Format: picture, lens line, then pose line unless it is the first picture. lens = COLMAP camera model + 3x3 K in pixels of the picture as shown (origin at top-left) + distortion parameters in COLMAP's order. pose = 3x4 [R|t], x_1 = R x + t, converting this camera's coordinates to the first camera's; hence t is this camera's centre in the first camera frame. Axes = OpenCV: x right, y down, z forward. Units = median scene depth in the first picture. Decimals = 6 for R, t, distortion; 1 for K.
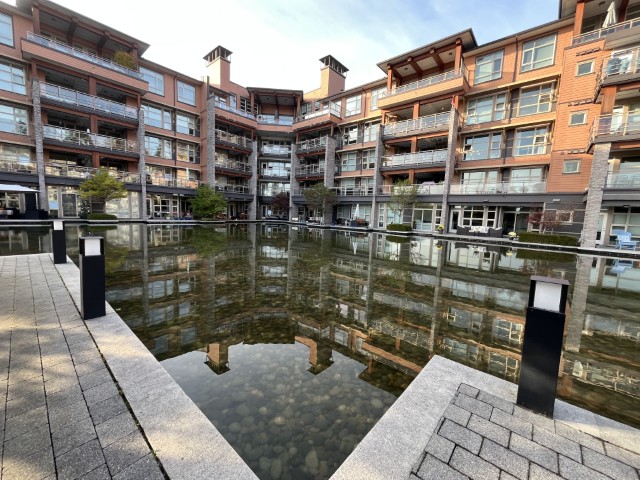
lens RADIAL K [[261.5, 0, 320.0], [0, 261.5, 240.0], [0, 0, 1]] dist [-0.002047, 0.000012]
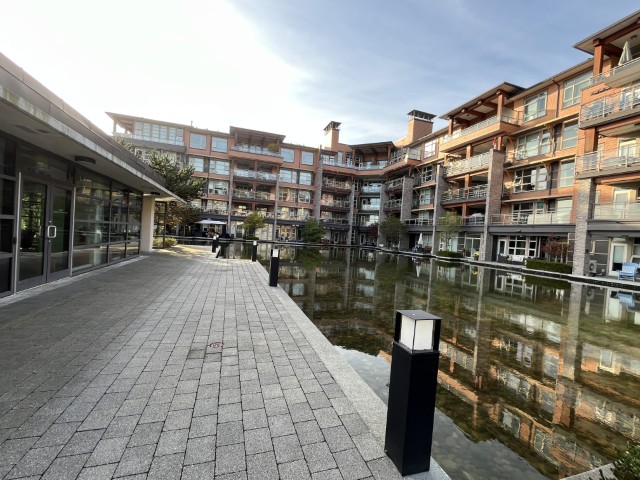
lens RADIAL K [[279.7, 0, 320.0], [0, 279.7, 240.0], [0, 0, 1]] dist [-0.000598, 0.000052]
pose [[0.859039, 0.025135, -0.511293, 0.392833], [-0.084491, 0.992057, -0.093187, 0.044855], [0.504890, 0.123251, 0.854339, -0.276738]]
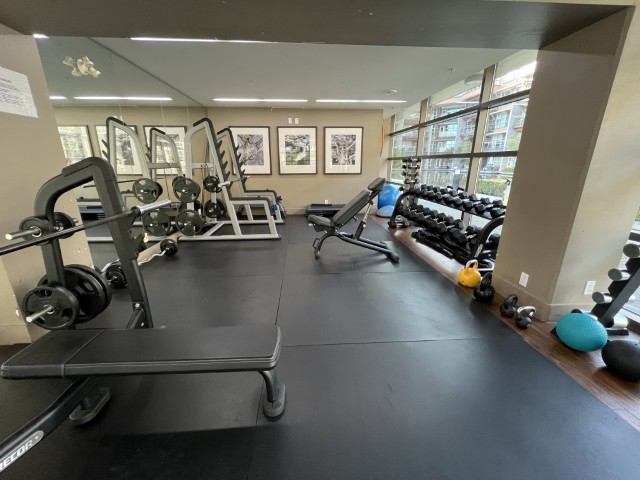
lens RADIAL K [[261.5, 0, 320.0], [0, 261.5, 240.0], [0, 0, 1]] dist [-0.002047, 0.000012]
pose [[0.705920, 0.161019, -0.689746, 0.536559], [-0.042367, 0.981672, 0.185809, 0.092565], [0.707023, -0.101944, 0.699804, -0.689972]]
